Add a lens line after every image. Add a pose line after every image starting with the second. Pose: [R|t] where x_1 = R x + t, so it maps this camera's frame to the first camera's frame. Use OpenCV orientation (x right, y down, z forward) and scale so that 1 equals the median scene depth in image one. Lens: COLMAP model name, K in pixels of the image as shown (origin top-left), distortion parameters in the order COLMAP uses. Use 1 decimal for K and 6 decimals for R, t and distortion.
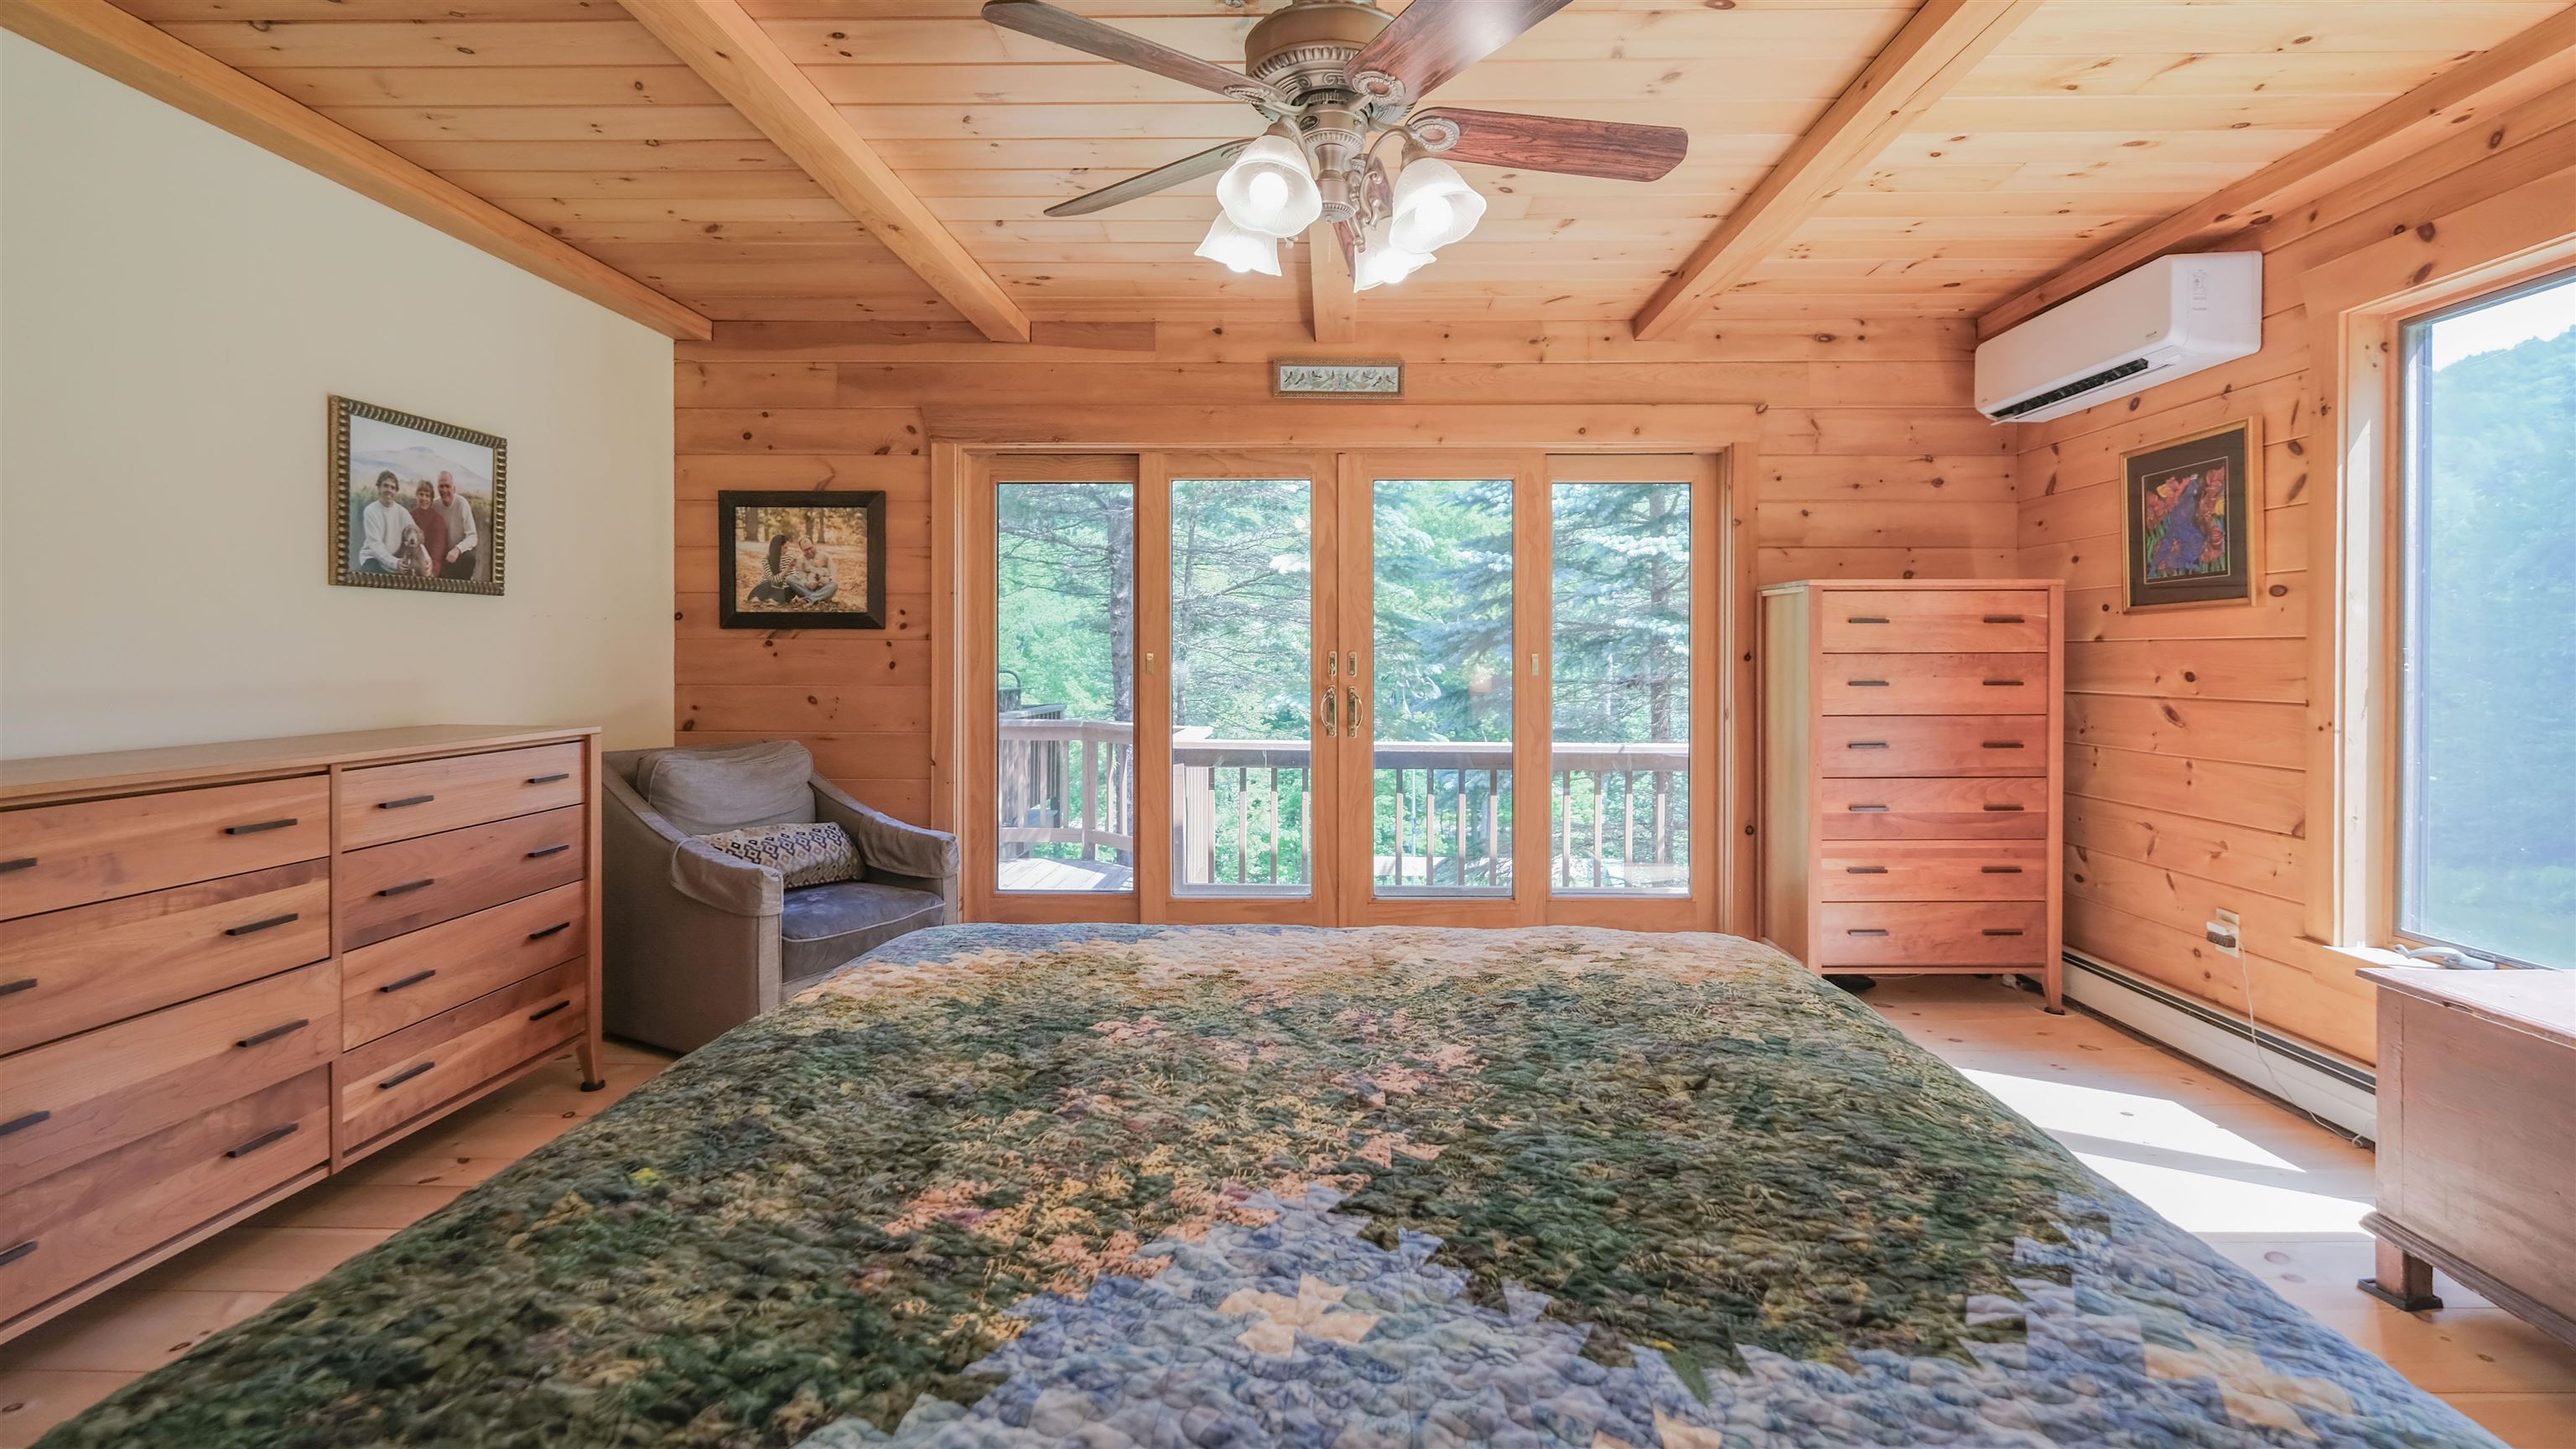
lens RADIAL K [[1141.4, 0, 1296.8], [0, 1141.4, 623.6], [0, 0, 1]] dist [-0.000456, -0.000085]
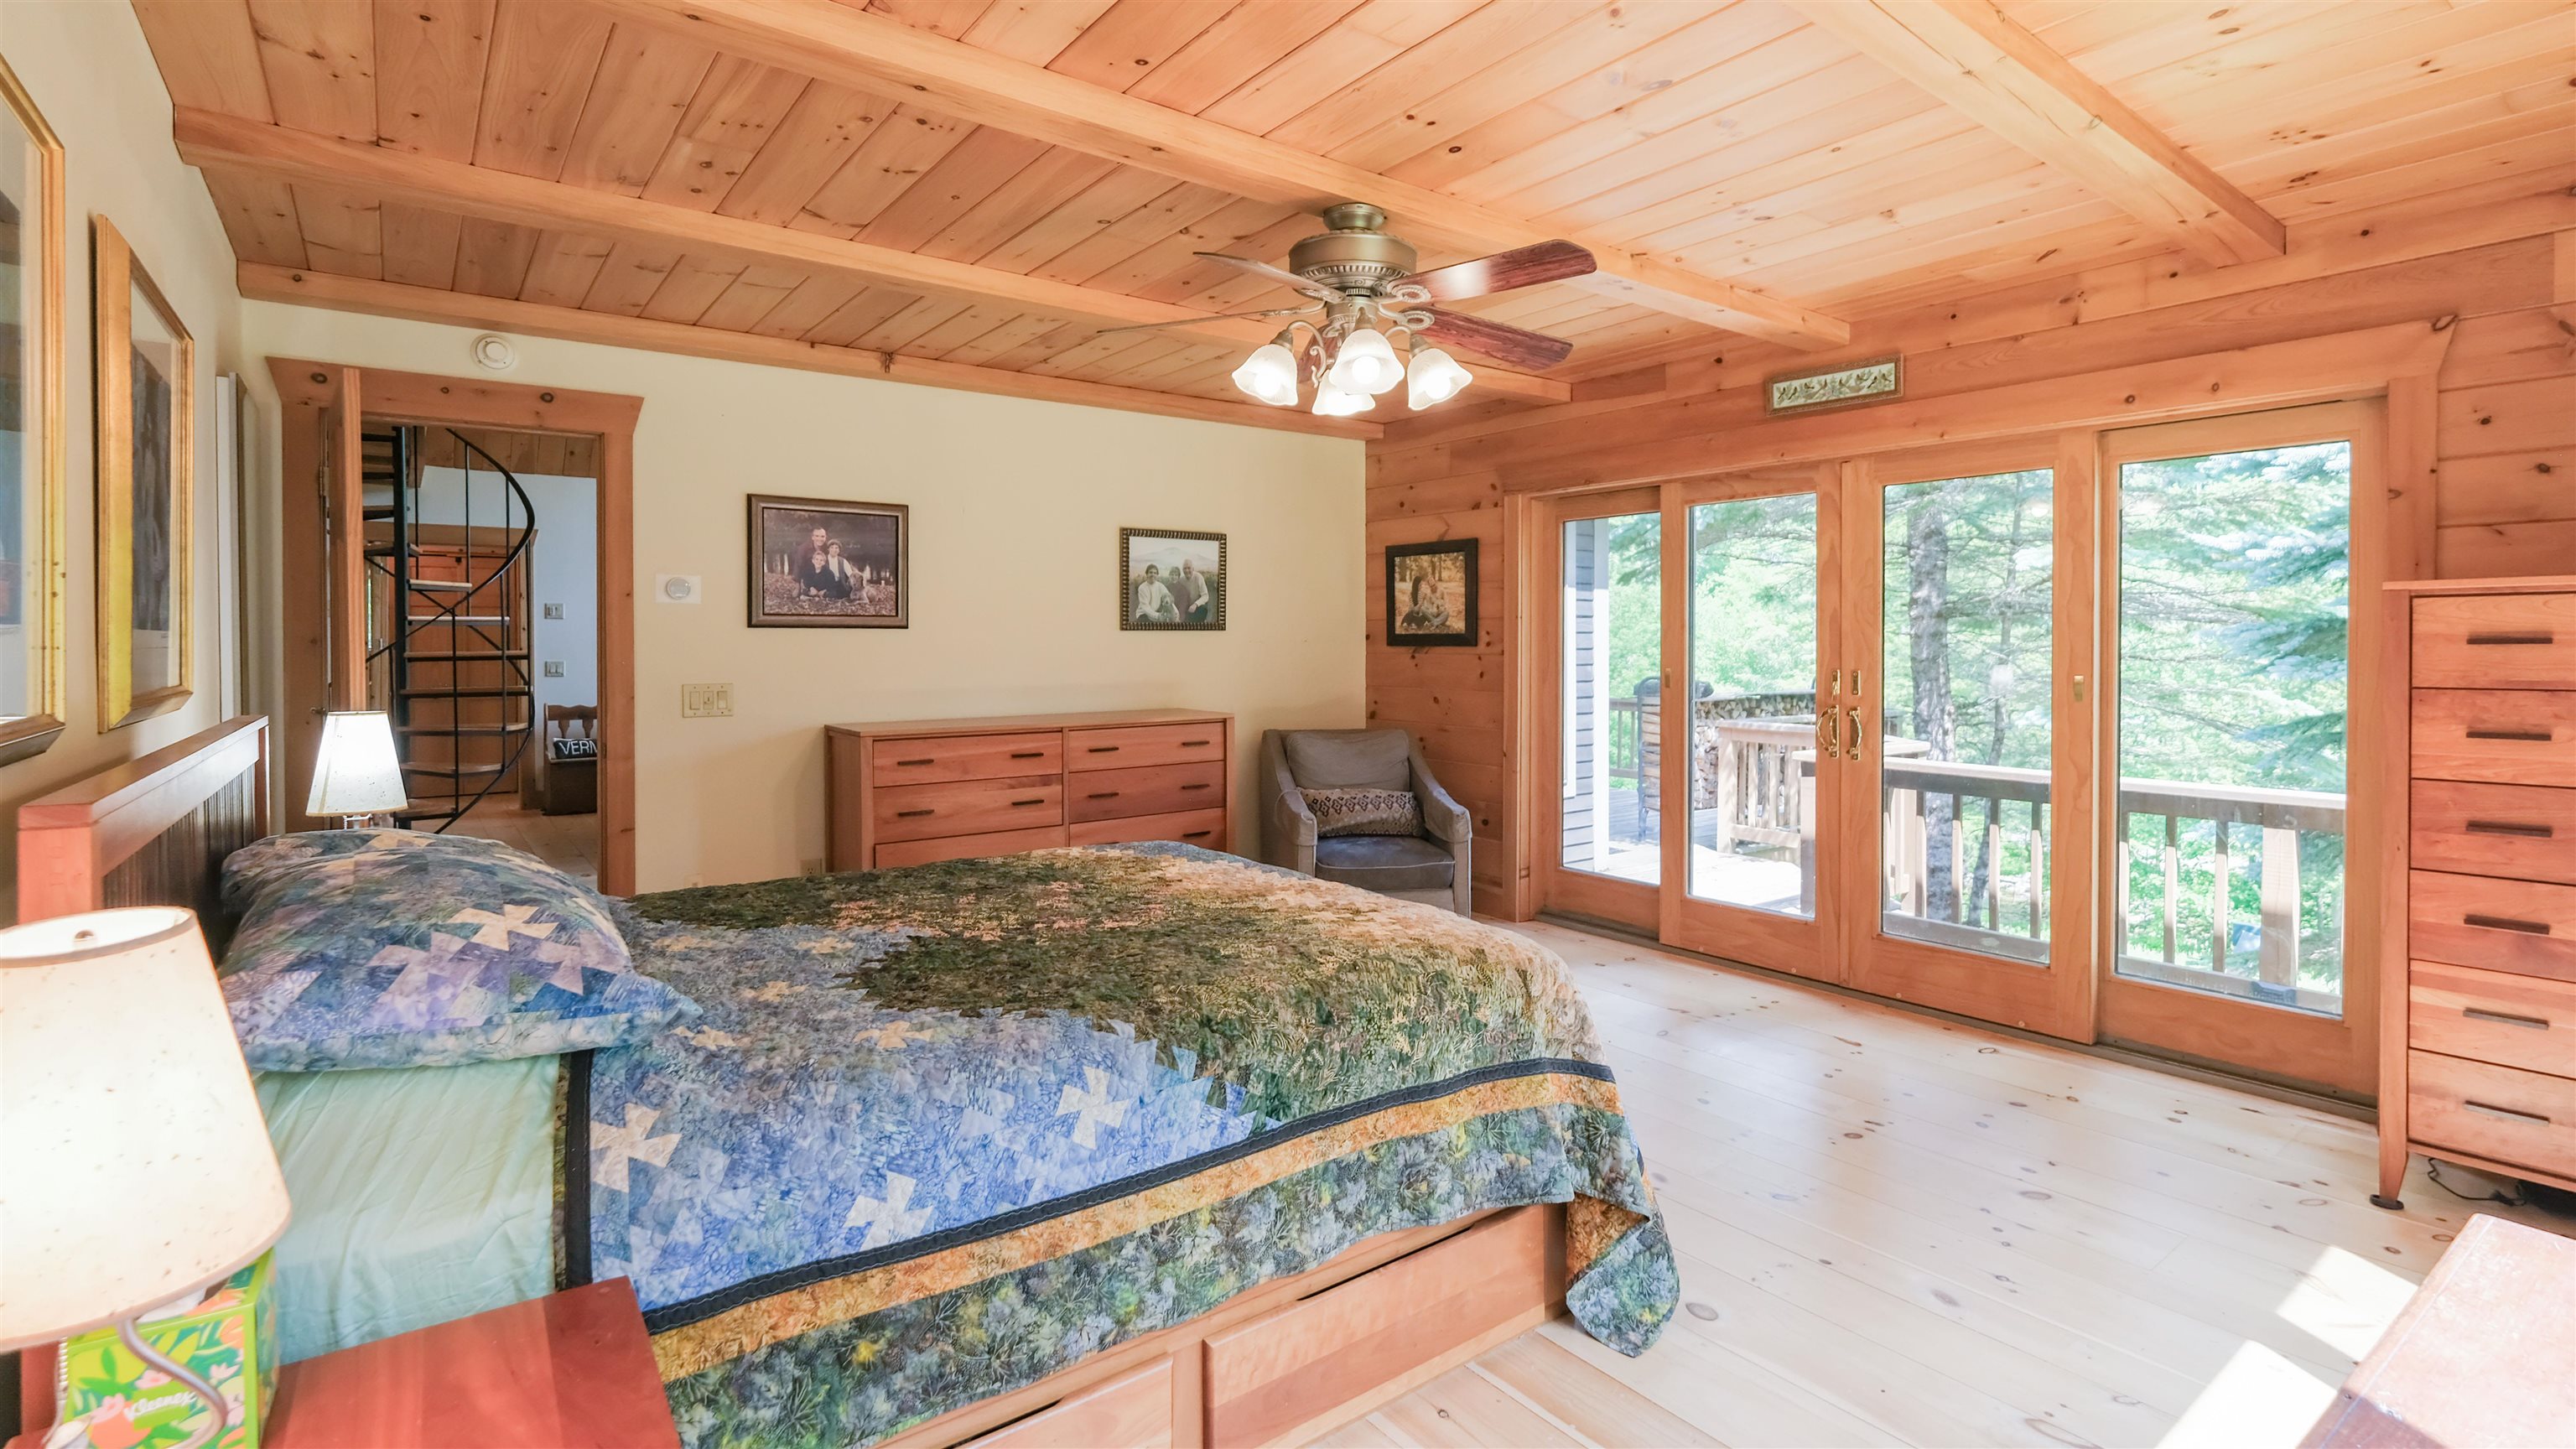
lens RADIAL K [[1167.6, 0, 1285.0], [0, 1167.6, 600.3], [0, 0, 1]] dist [-0.001497, -0.000451]
pose [[0.617233, -0.030194, -0.786201, 0.532586], [0.023662, 0.999524, -0.019810, -0.025809], [0.786425, -0.006375, 0.617653, 0.027001]]
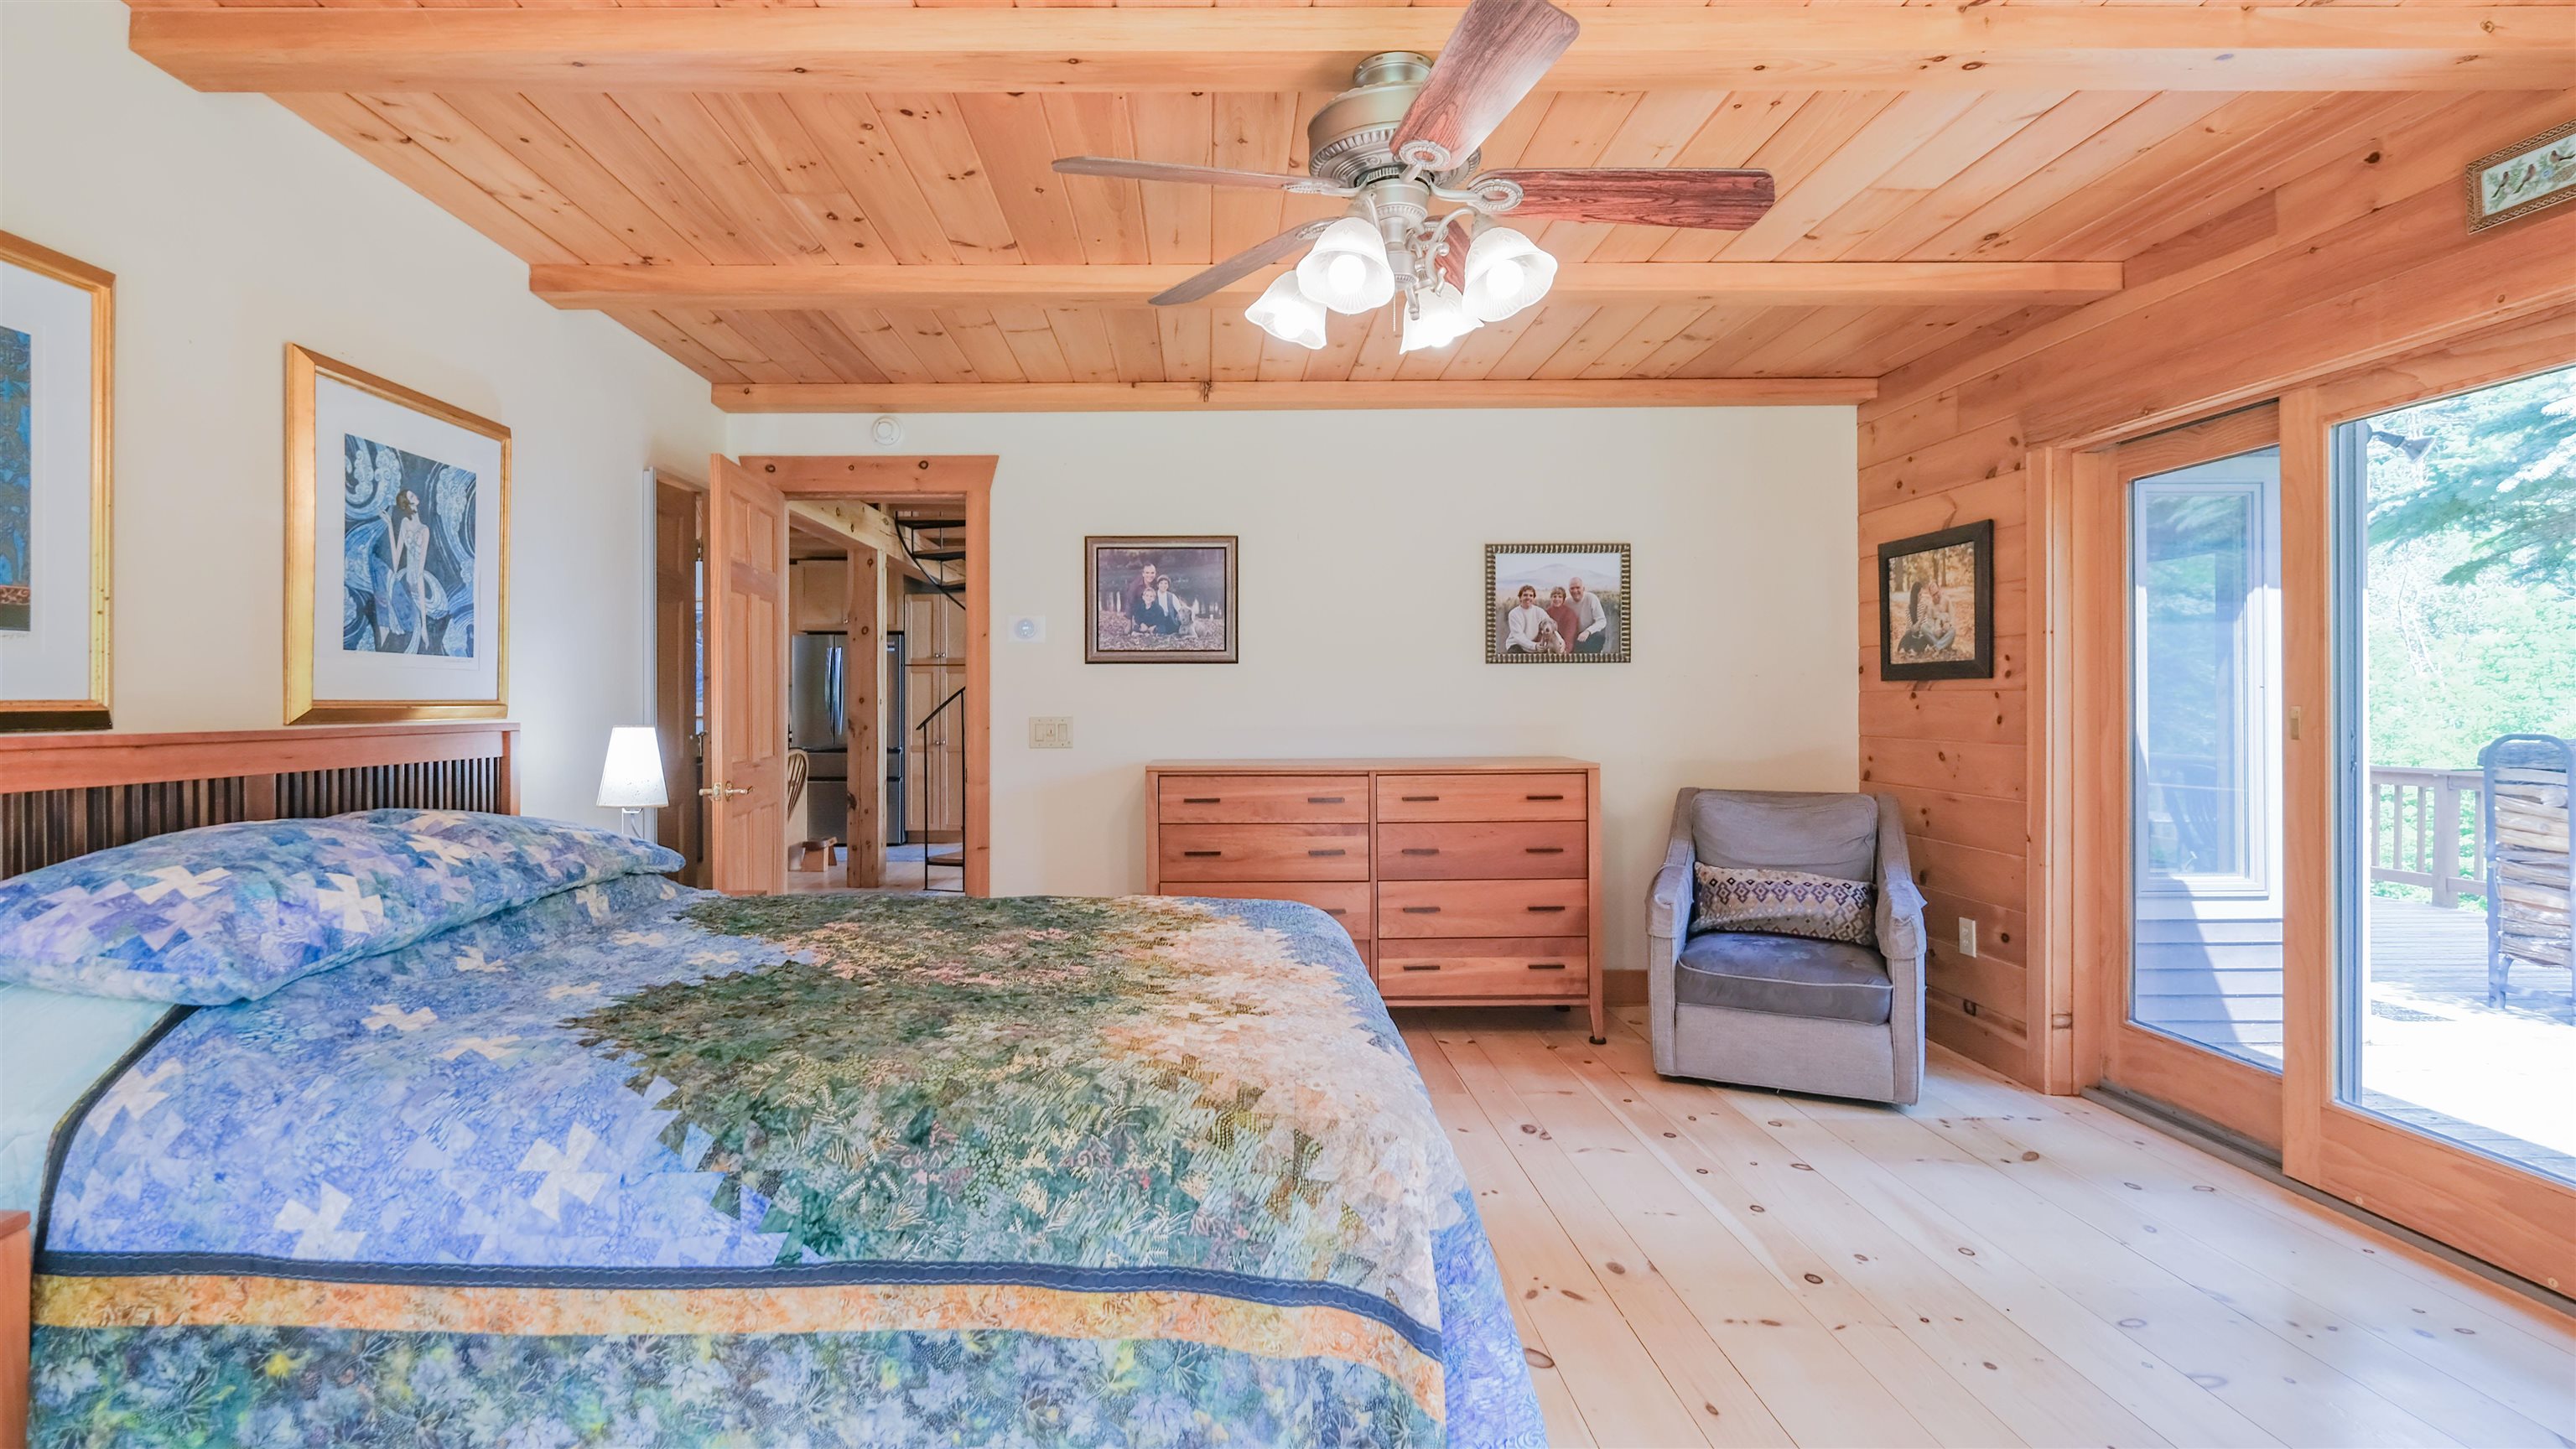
lens RADIAL K [[1190.6, 0, 1234.0], [0, 1190.6, 656.5], [0, 0, 1]] dist [-0.004143, -0.000785]
pose [[0.024262, -0.039638, -0.998920, 0.528174], [0.029141, 0.998817, -0.038926, 0.006769], [0.999281, -0.028165, 0.025388, 0.401193]]
